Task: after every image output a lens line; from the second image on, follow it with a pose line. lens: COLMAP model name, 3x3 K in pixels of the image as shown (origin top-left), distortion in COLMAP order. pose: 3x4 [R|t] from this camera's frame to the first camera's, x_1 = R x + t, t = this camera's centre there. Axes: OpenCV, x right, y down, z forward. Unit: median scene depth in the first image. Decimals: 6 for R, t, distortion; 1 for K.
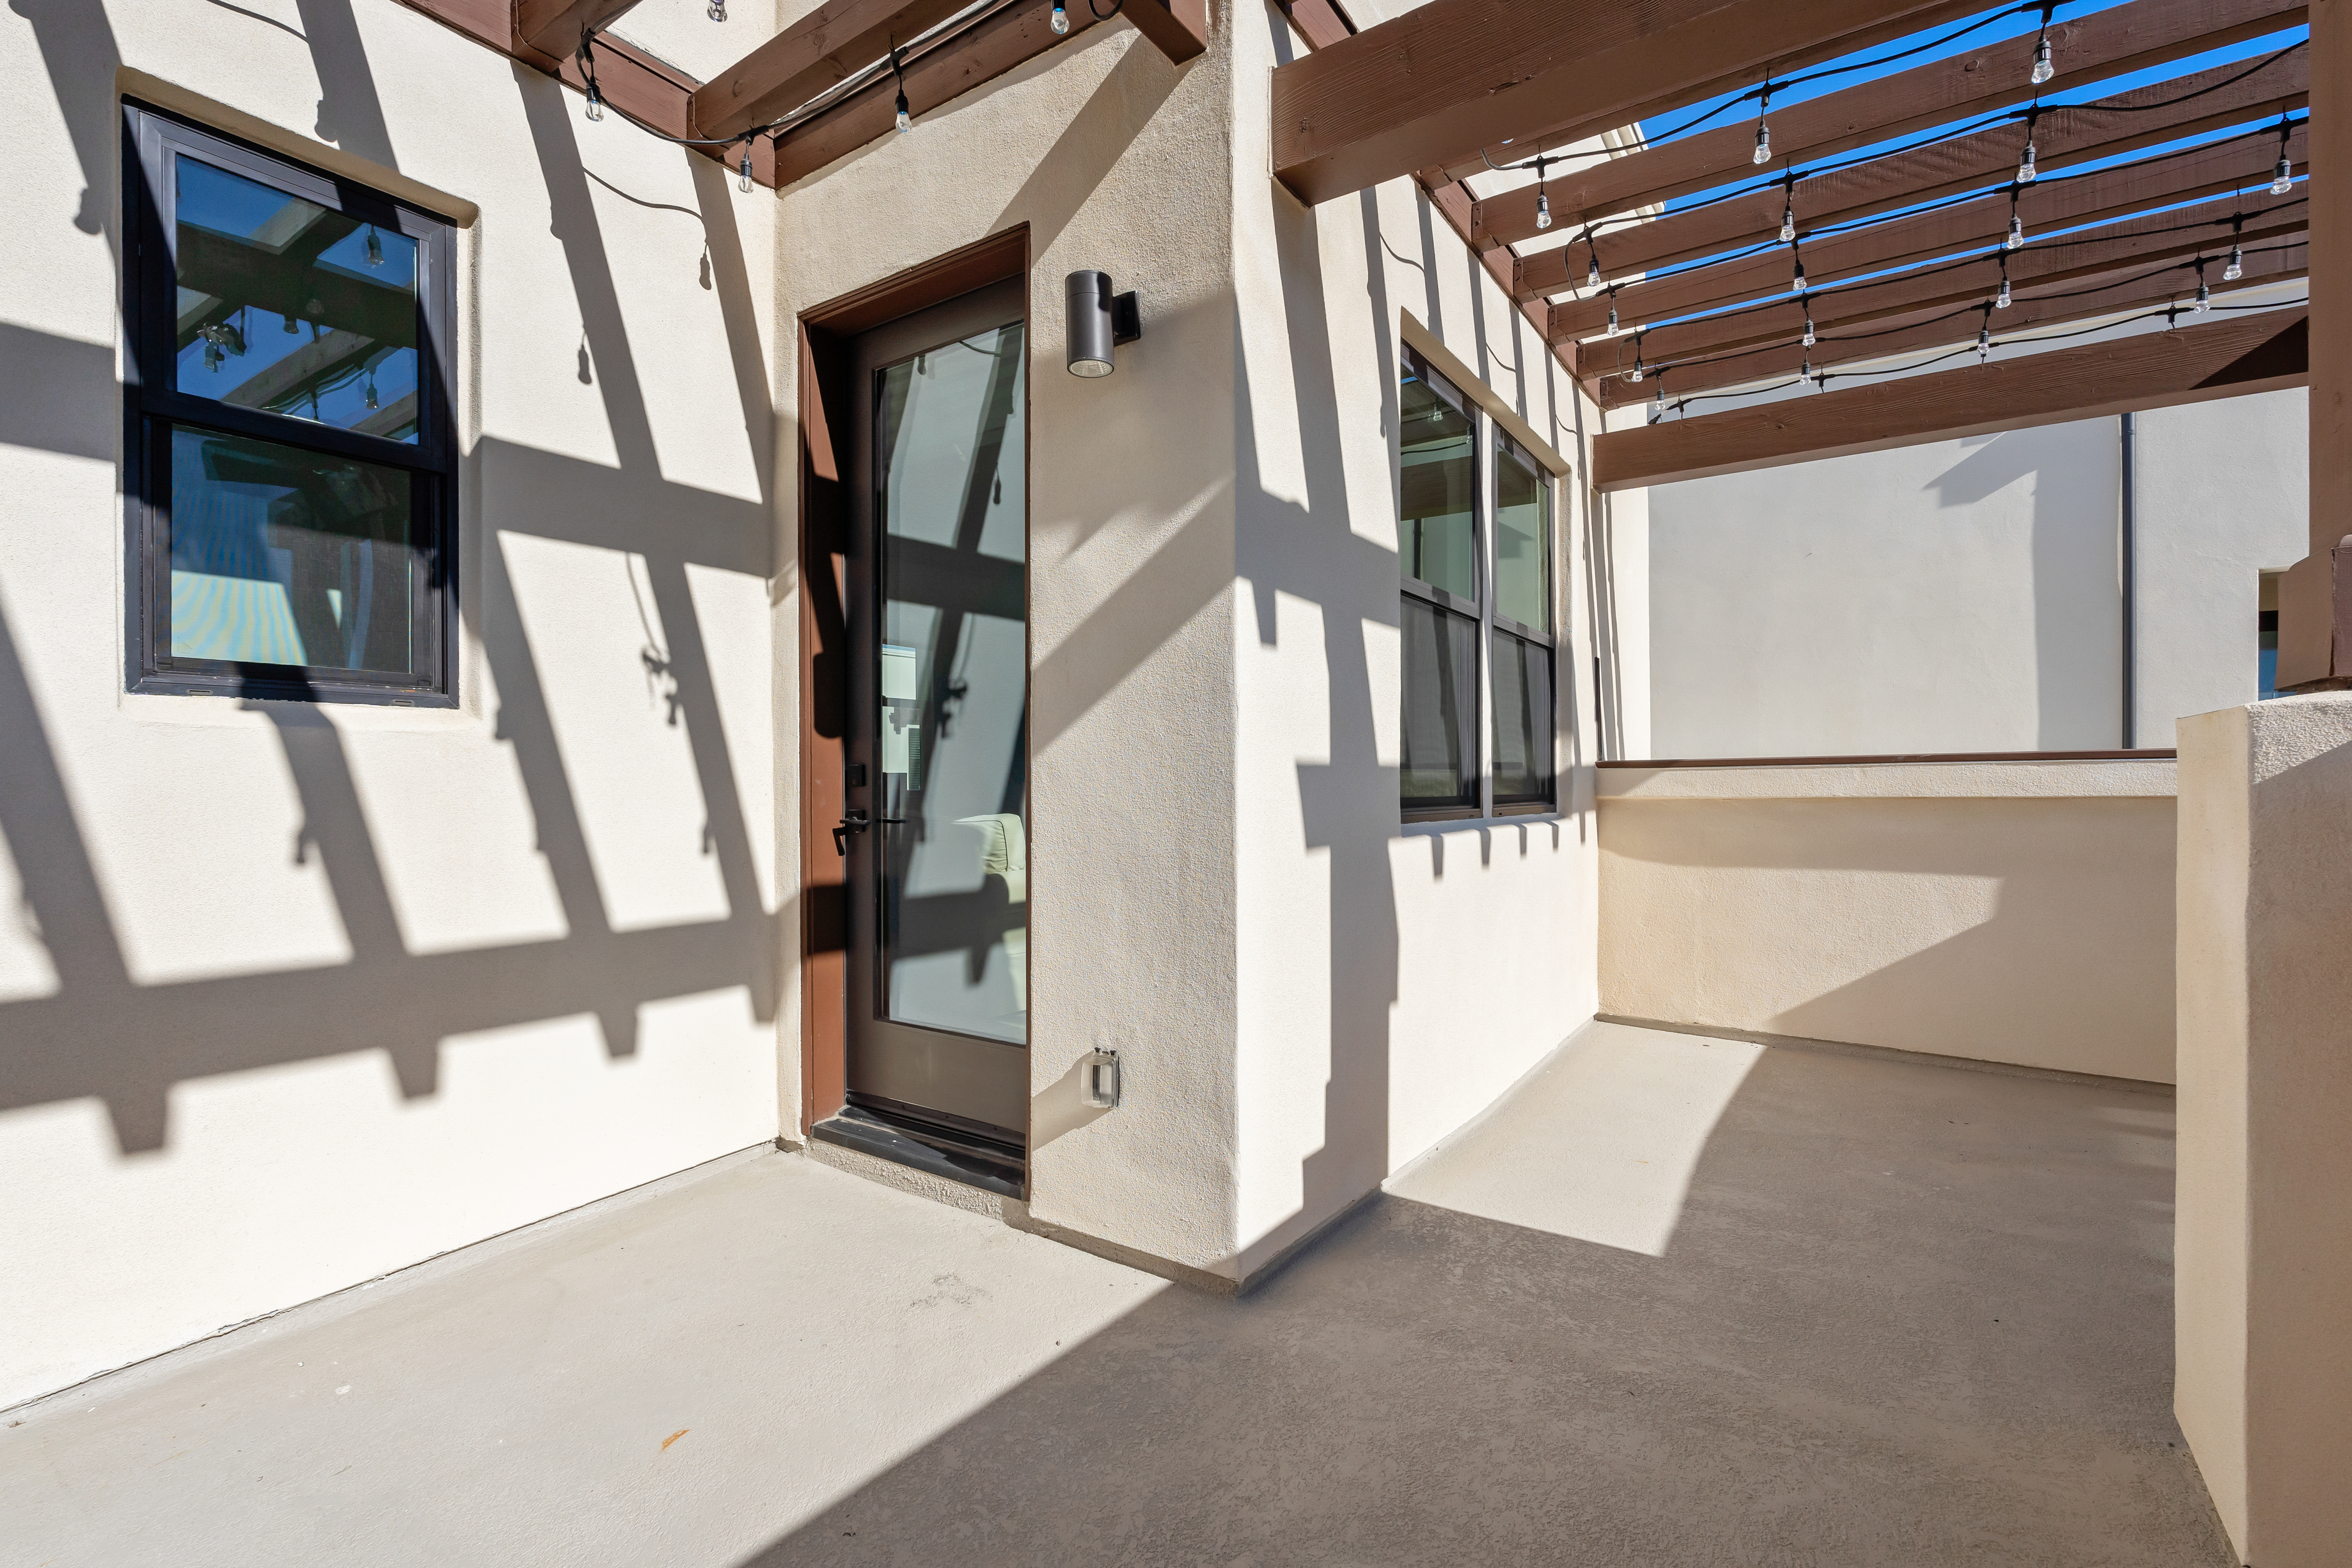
lens RADIAL K [[1062.8, 0, 1176.0], [0, 1062.8, 784.0], [0, 0, 1]] dist [0.000758, -0.000311]
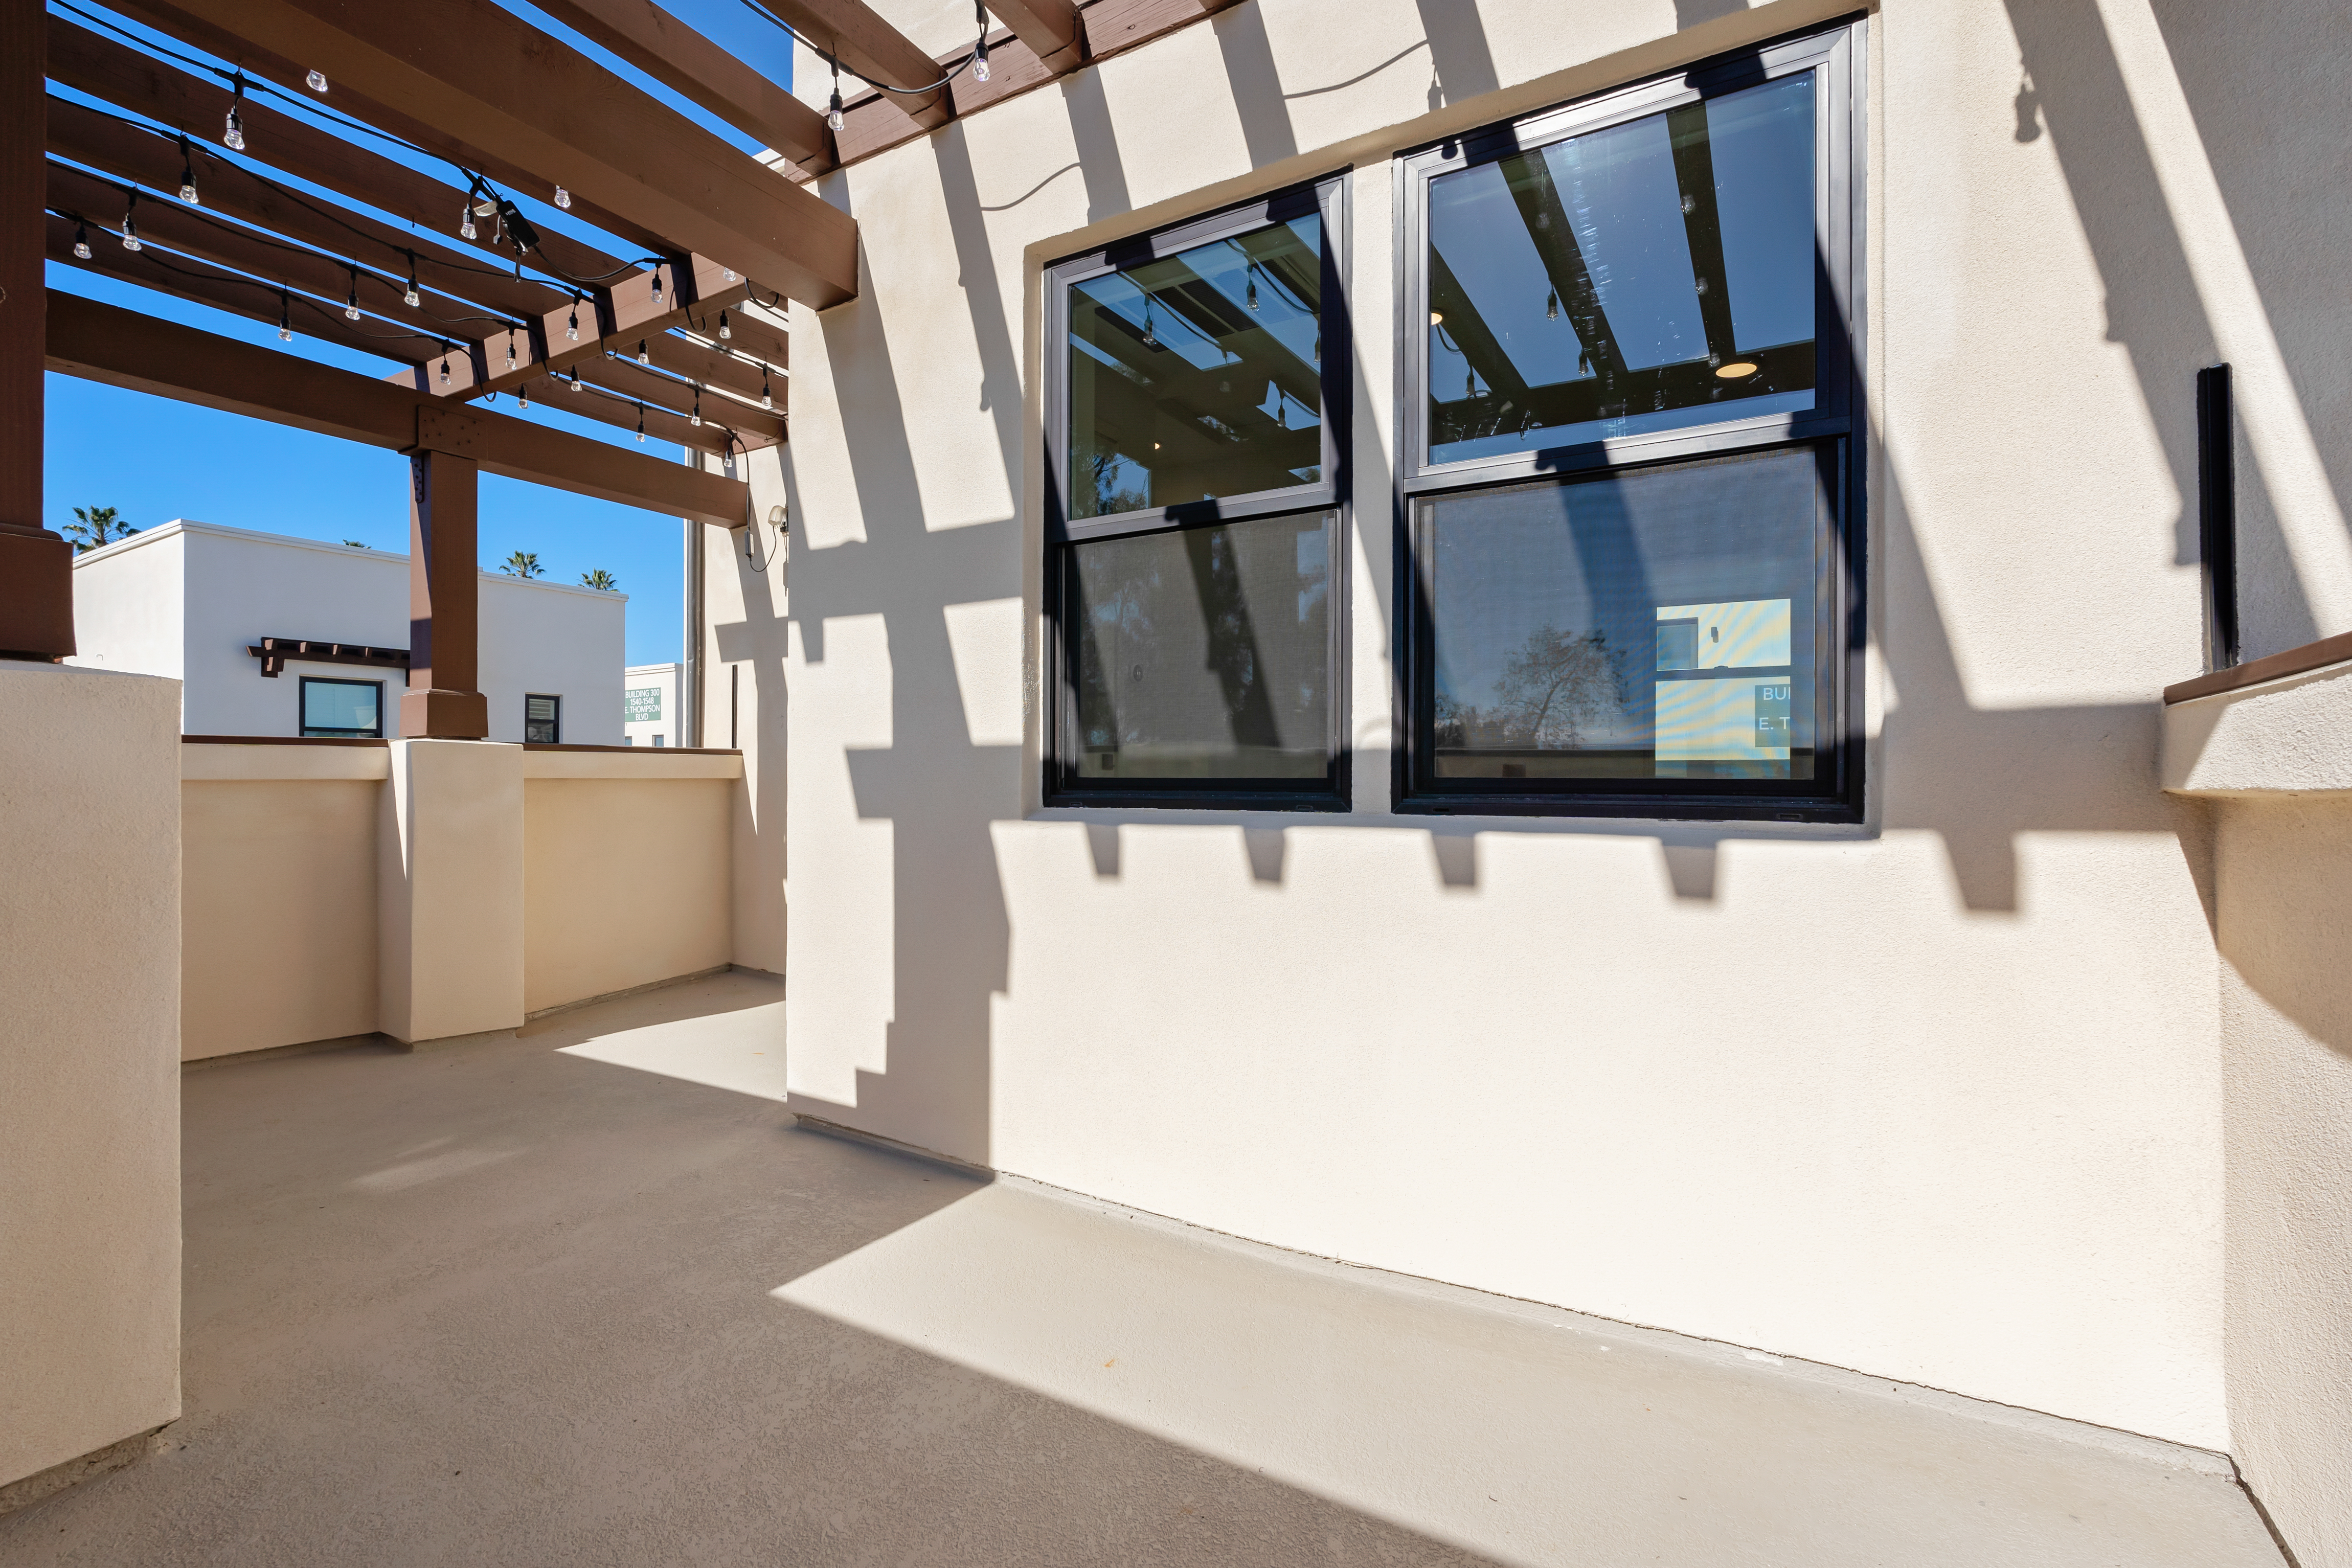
lens RADIAL K [[1046.8, 0, 1176.0], [0, 1046.8, 784.0], [0, 0, 1]] dist [-0.000259, 0.000230]
pose [[0.066040, 0.002464, -0.997814, 1.311191], [-0.001792, 0.999996, 0.002351, 0.017372], [0.997815, 0.001633, 0.066045, 1.241117]]
